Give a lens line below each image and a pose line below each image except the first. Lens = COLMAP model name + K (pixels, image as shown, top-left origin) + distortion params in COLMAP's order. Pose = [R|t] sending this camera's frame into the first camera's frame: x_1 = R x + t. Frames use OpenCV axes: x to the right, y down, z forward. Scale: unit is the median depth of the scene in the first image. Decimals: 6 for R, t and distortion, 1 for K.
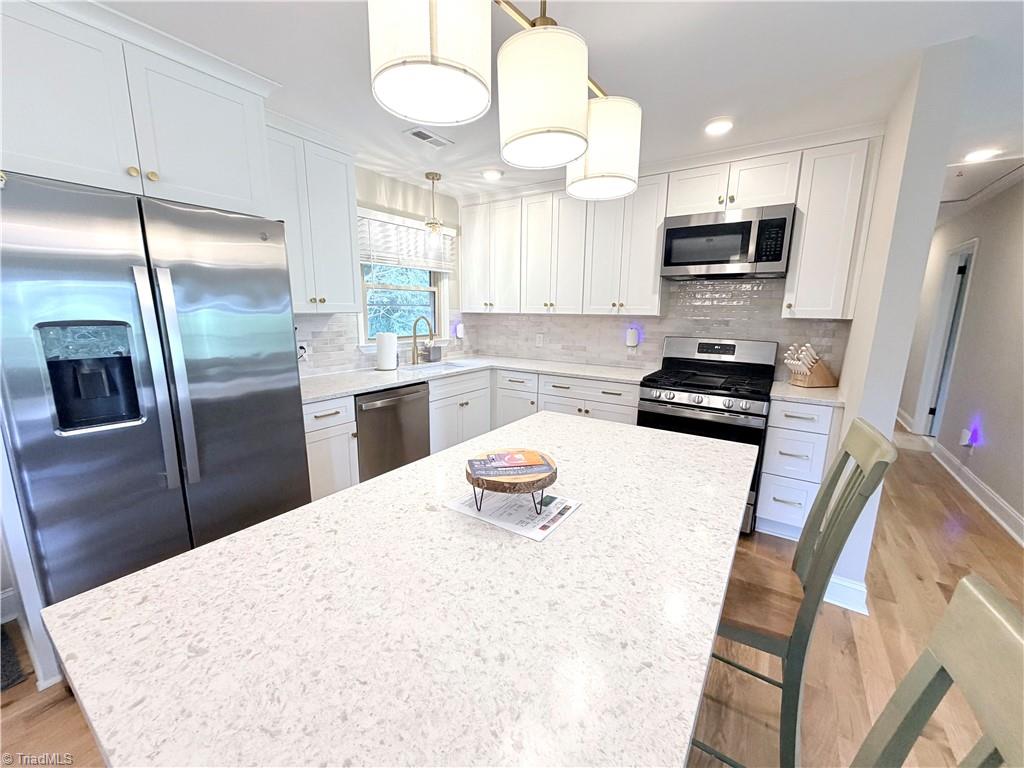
lens RADIAL K [[406.2, 0, 512.0], [0, 406.2, 384.0], [0, 0, 1]] dist [0.000666, 0.000110]
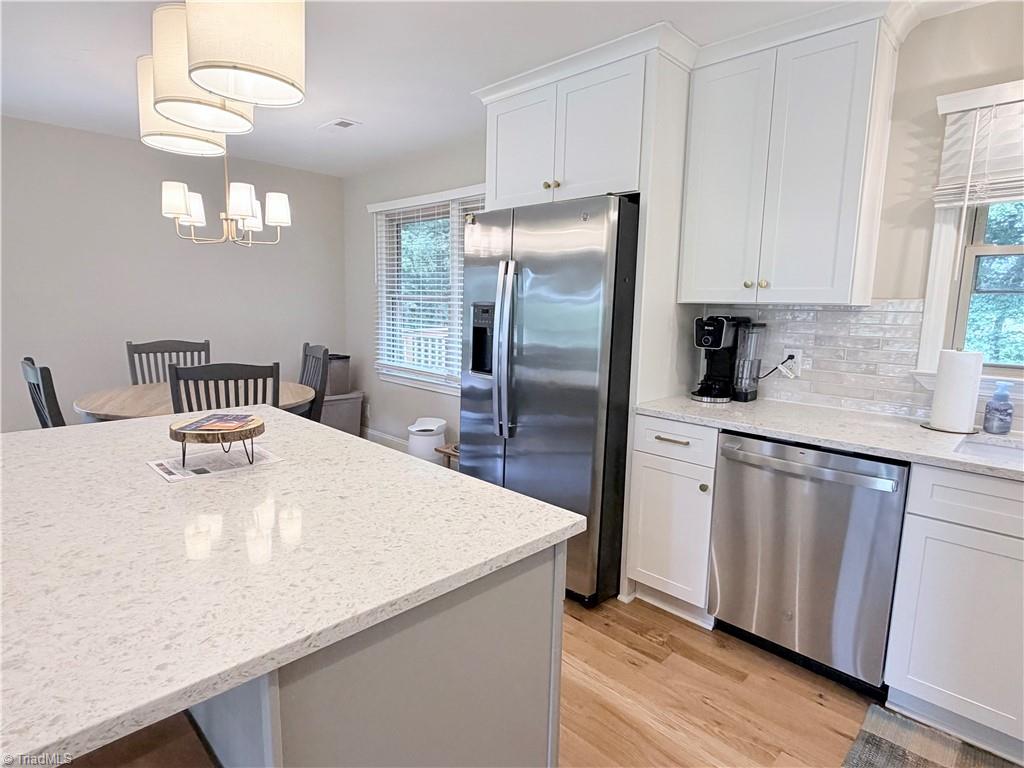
lens RADIAL K [[563.7, 0, 512.0], [0, 563.7, 384.0], [0, 0, 1]] dist [0.002391, -0.000813]
pose [[-0.190188, 0.128323, -0.973325, 0.439190], [-0.197018, 0.966263, 0.165890, -0.102454], [0.961776, 0.223313, -0.158490, 0.669660]]
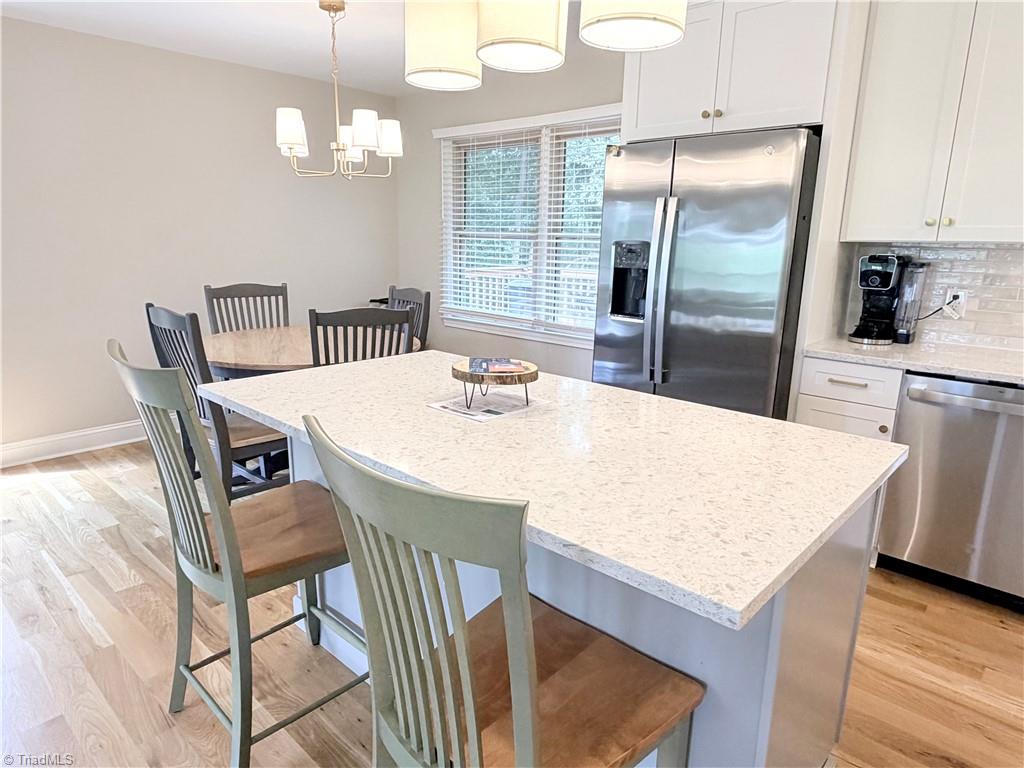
lens RADIAL K [[635.4, 0, 514.6], [0, 635.4, 388.1], [0, 0, 1]] dist [0.001720, -0.000362]
pose [[-0.154928, 0.217001, -0.963799, 0.561569], [-0.194772, 0.949721, 0.245140, -0.059114], [0.968536, 0.225700, -0.104872, 0.426435]]
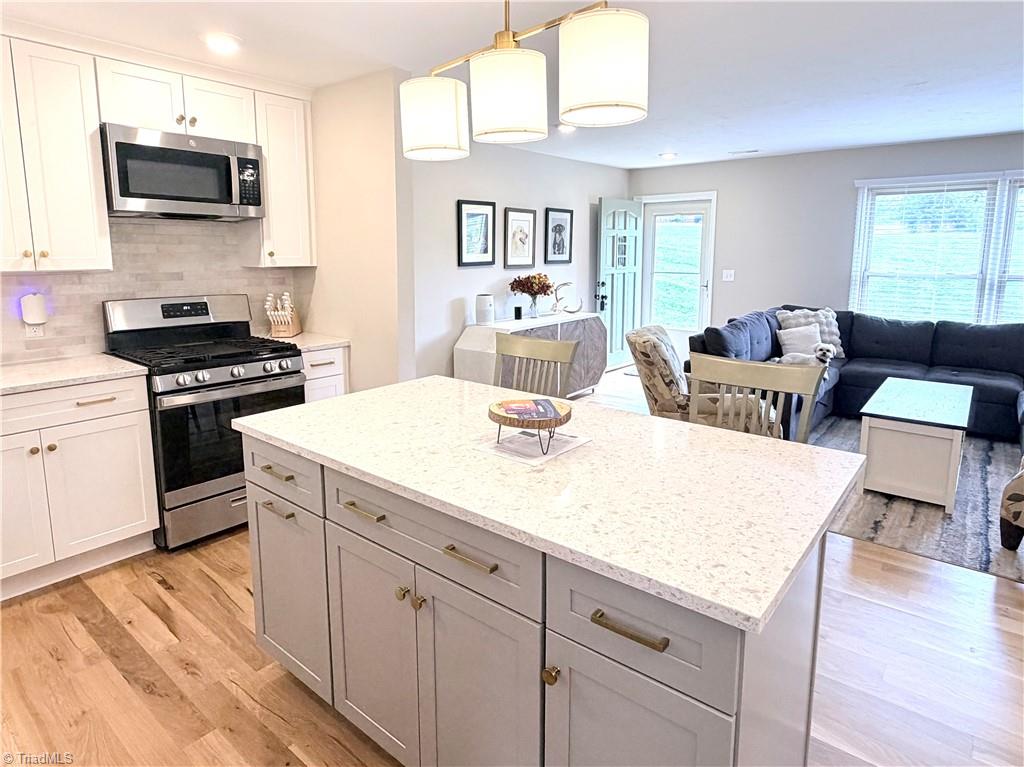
lens RADIAL K [[586.6, 0, 510.2], [0, 586.6, 337.4], [0, 0, 1]] dist [0.002142, 0.000020]
pose [[0.099842, -0.152848, 0.983193, -0.533766], [0.181798, 0.974299, 0.133005, -0.073564], [-0.978254, 0.165463, 0.125063, 0.283047]]
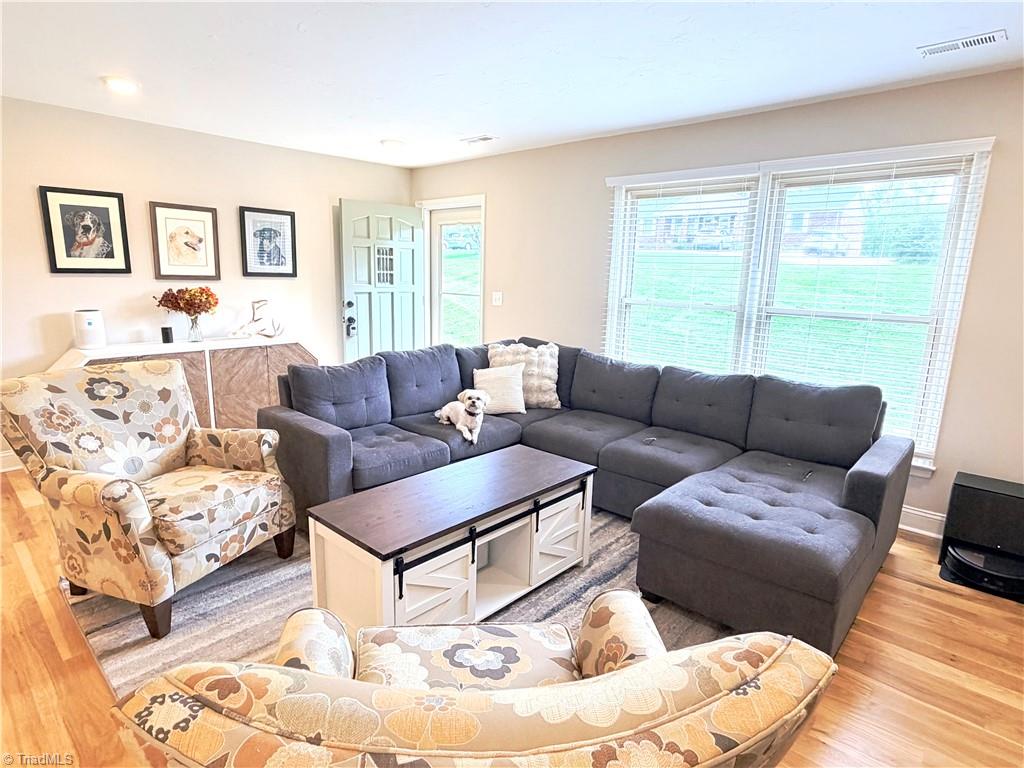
lens RADIAL K [[563.7, 0, 512.0], [0, 563.7, 384.0], [0, 0, 1]] dist [0.002391, -0.000813]
pose [[0.155483, -0.193385, 0.968725, 0.034411], [0.150224, 0.973874, 0.170302, 0.113835], [-0.976349, 0.119046, 0.180472, -0.637918]]
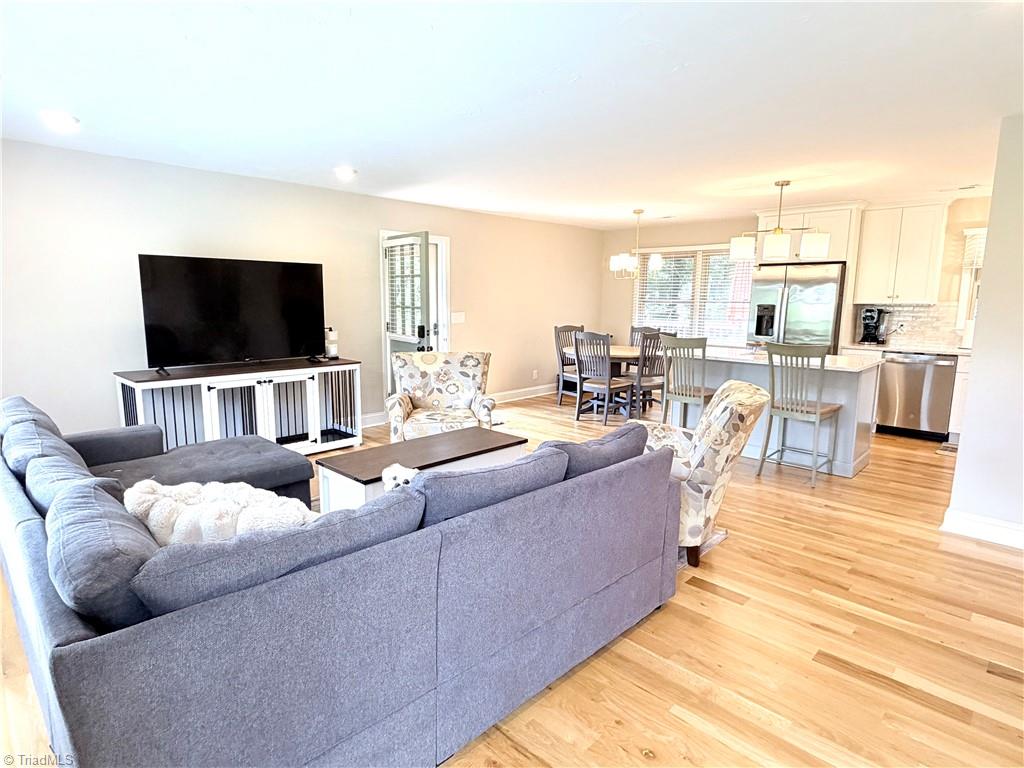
lens RADIAL K [[563.7, 0, 512.0], [0, 563.7, 384.0], [0, 0, 1]] dist [0.002391, -0.000813]
pose [[-0.180628, 0.136931, -0.973973, 1.846144], [-0.183972, 0.968080, 0.170221, 0.036916], [0.966193, 0.209930, -0.149670, -0.105304]]
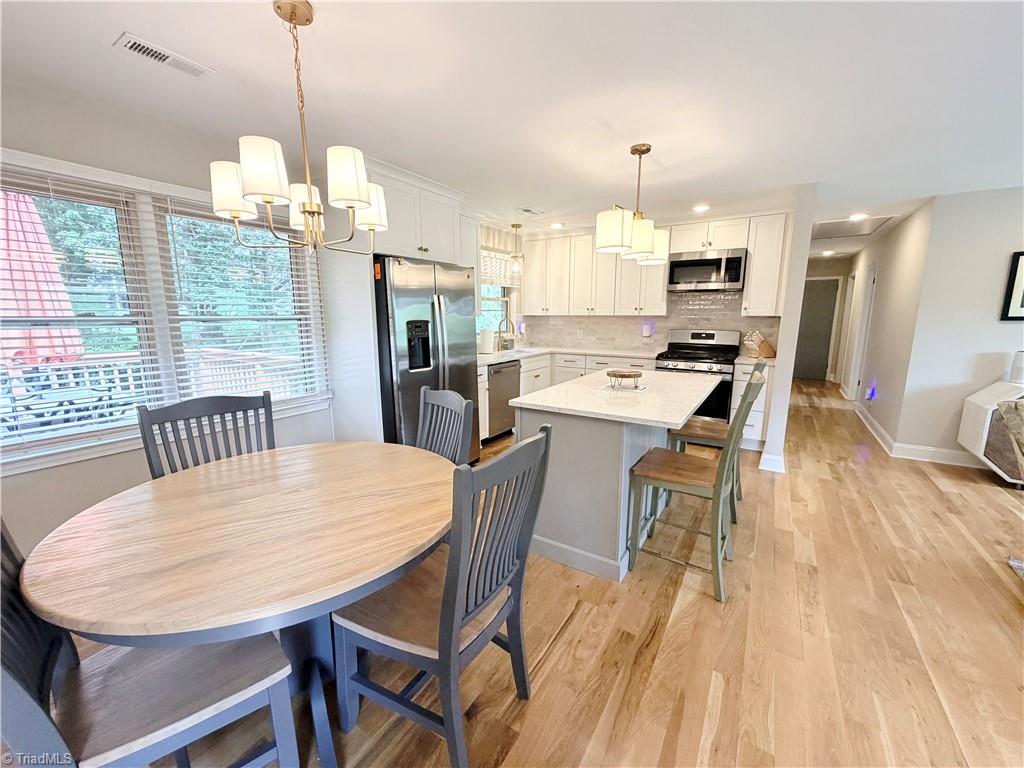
lens RADIAL K [[406.2, 0, 512.0], [0, 406.2, 384.0], [0, 0, 1]] dist [0.000666, 0.000110]
pose [[0.999674, -0.016140, 0.019799, -0.269530], [0.016277, 0.999845, -0.006781, 0.097767], [-0.019686, 0.007101, 0.999781, -0.557871]]
